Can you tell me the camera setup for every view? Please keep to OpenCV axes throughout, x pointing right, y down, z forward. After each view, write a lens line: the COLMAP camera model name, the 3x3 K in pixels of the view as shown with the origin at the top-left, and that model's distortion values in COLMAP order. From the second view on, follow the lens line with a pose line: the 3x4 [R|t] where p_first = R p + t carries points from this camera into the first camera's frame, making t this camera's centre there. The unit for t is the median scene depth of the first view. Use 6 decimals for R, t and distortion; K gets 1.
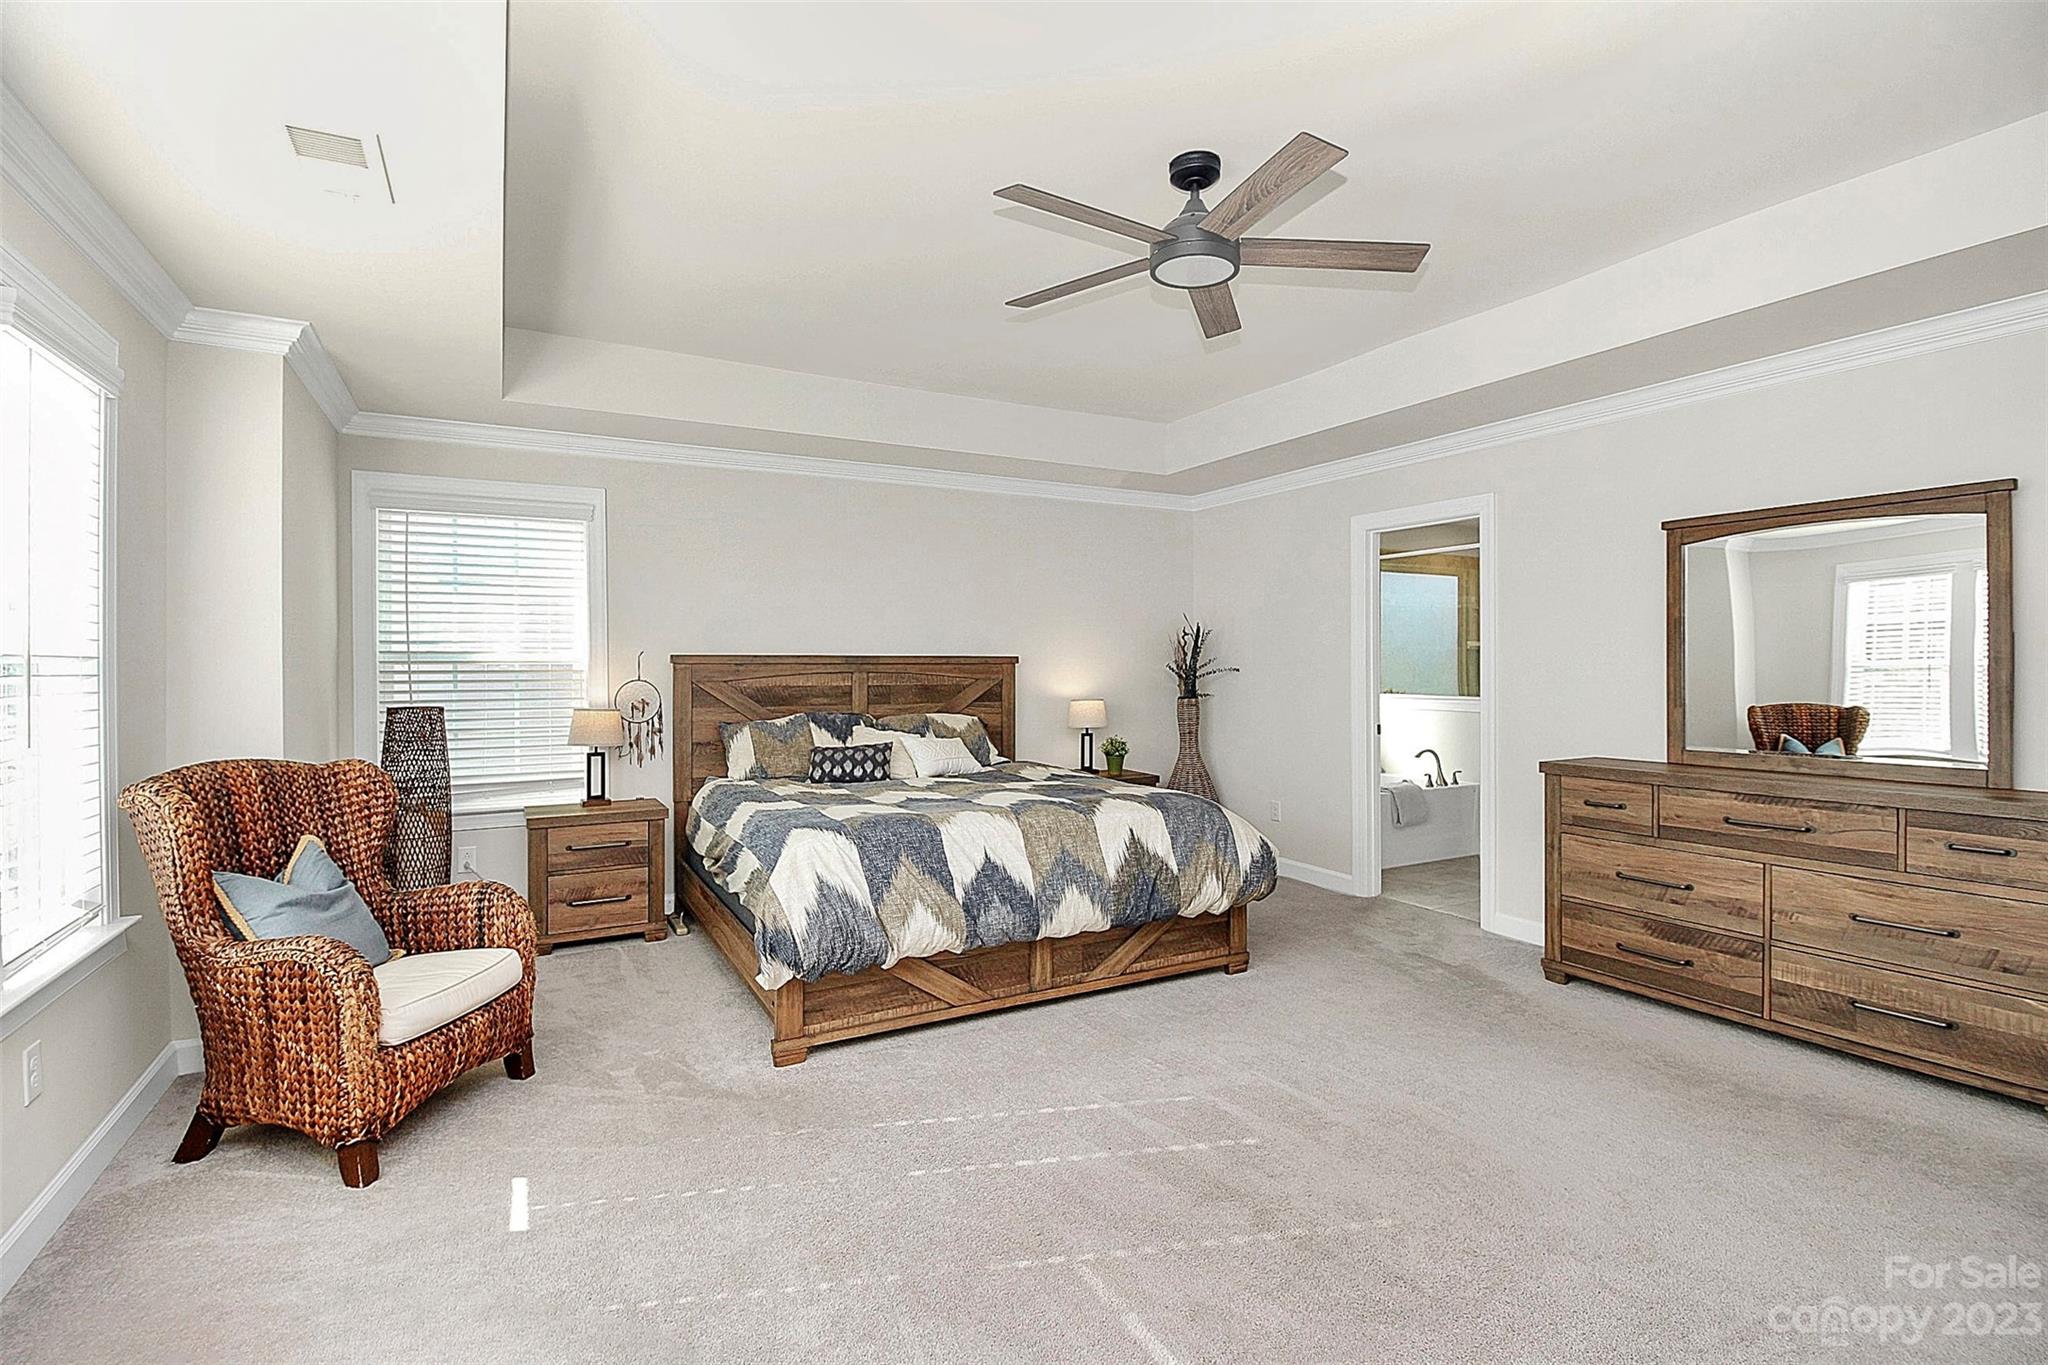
lens RADIAL K [[964.3, 0, 1024.9], [0, 964.3, 674.7], [0, 0, 1]] dist [0.000072, -0.000132]
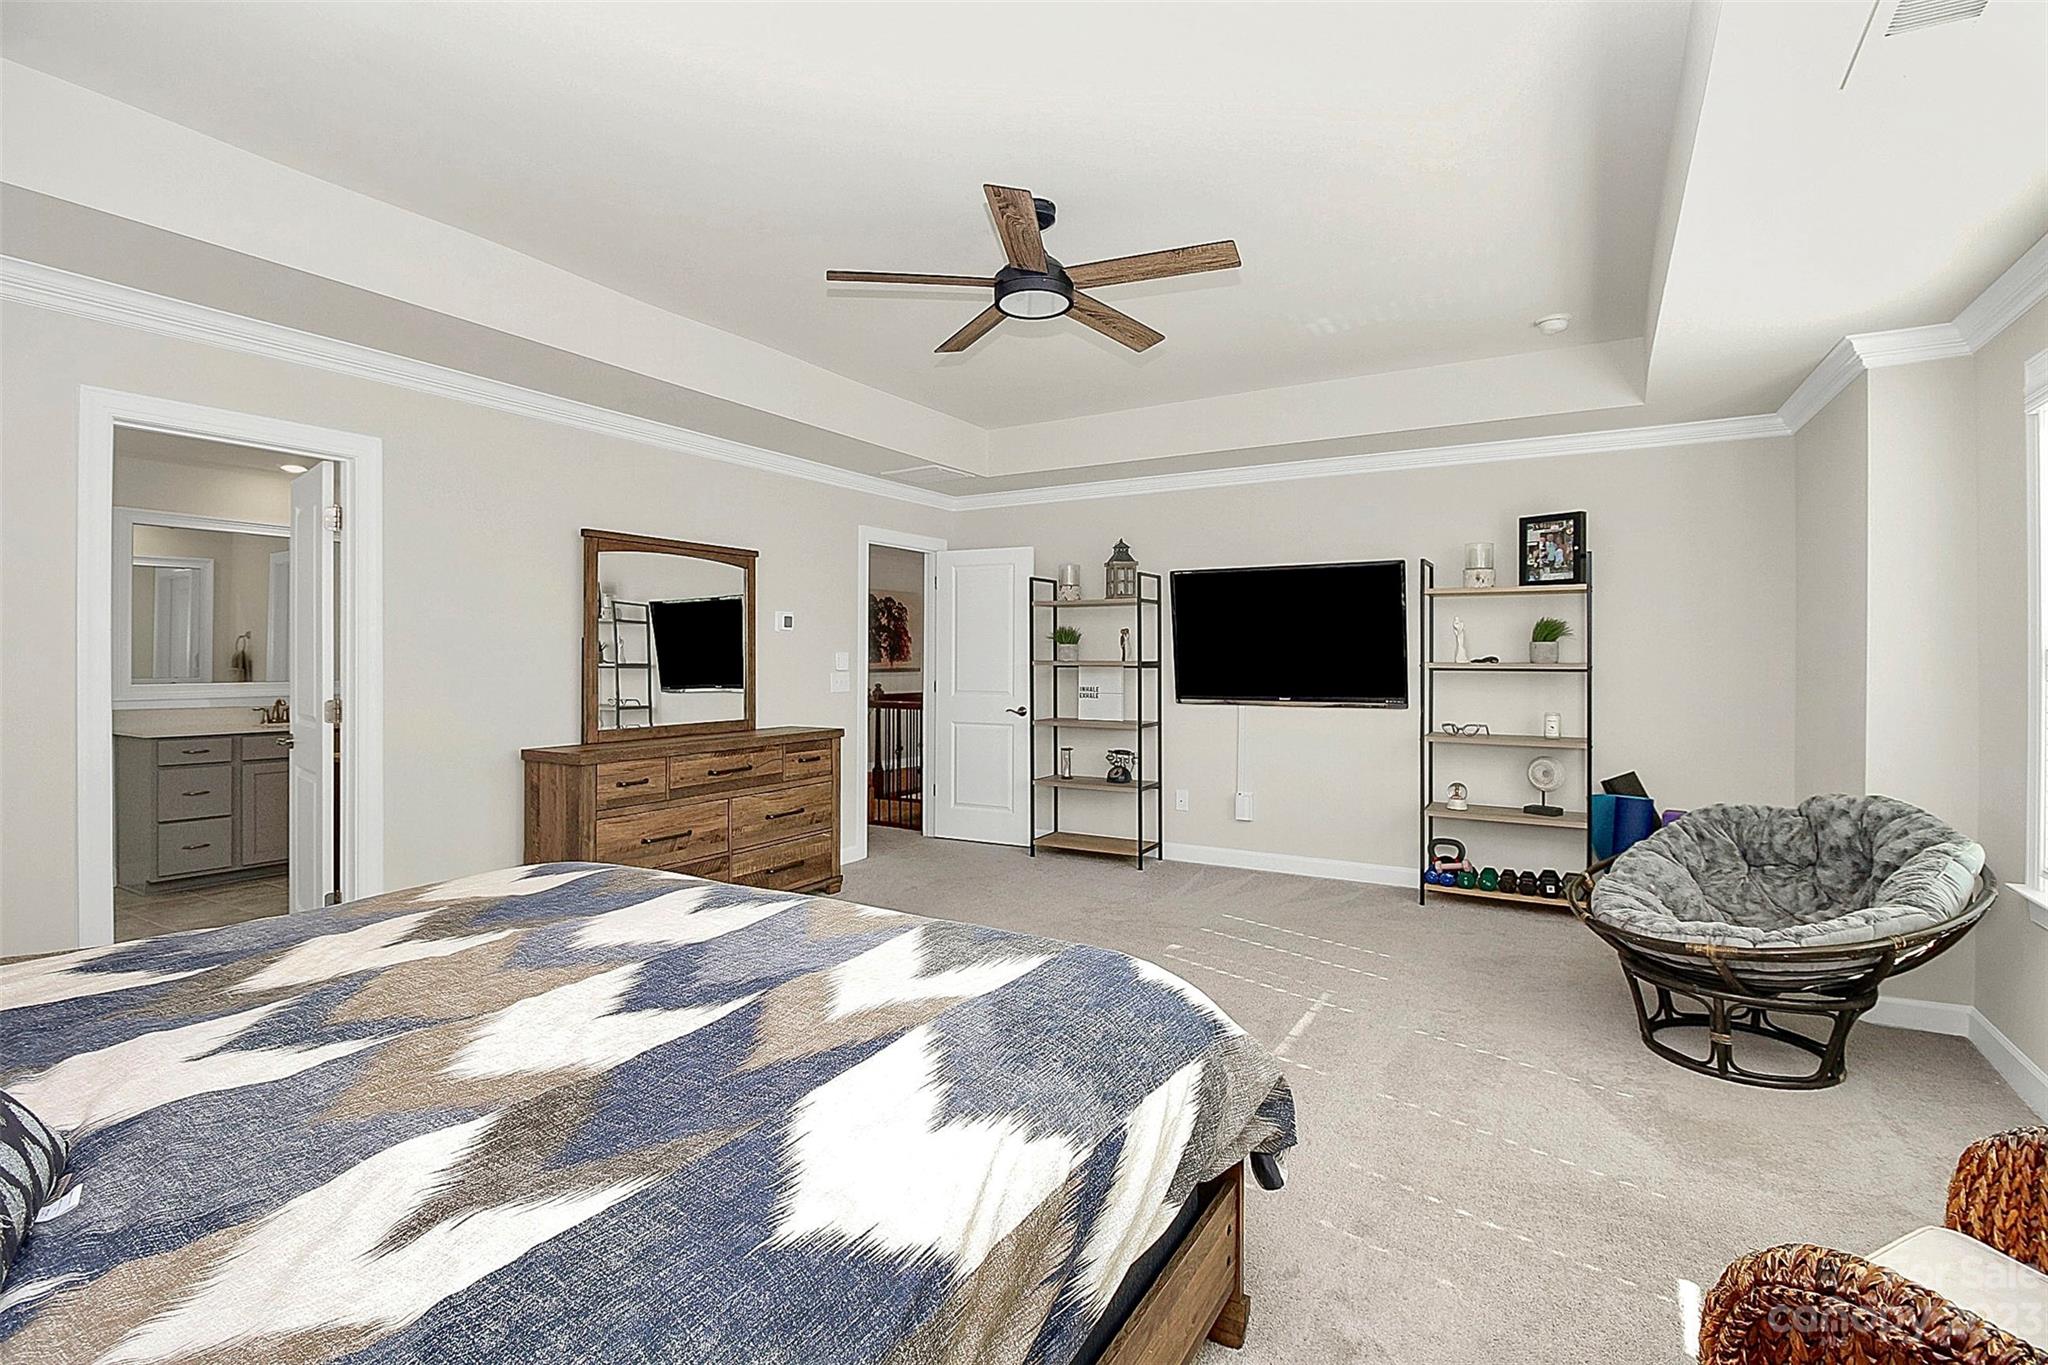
lens RADIAL K [[964.3, 0, 1024.6], [0, 964.3, 666.9], [0, 0, 1]] dist [0.000072, -0.000132]
pose [[-0.509412, -0.002720, 0.860518, -0.655154], [0.008816, 0.999926, 0.008380, -0.003923], [-0.860478, 0.011855, -0.509350, 1.325357]]
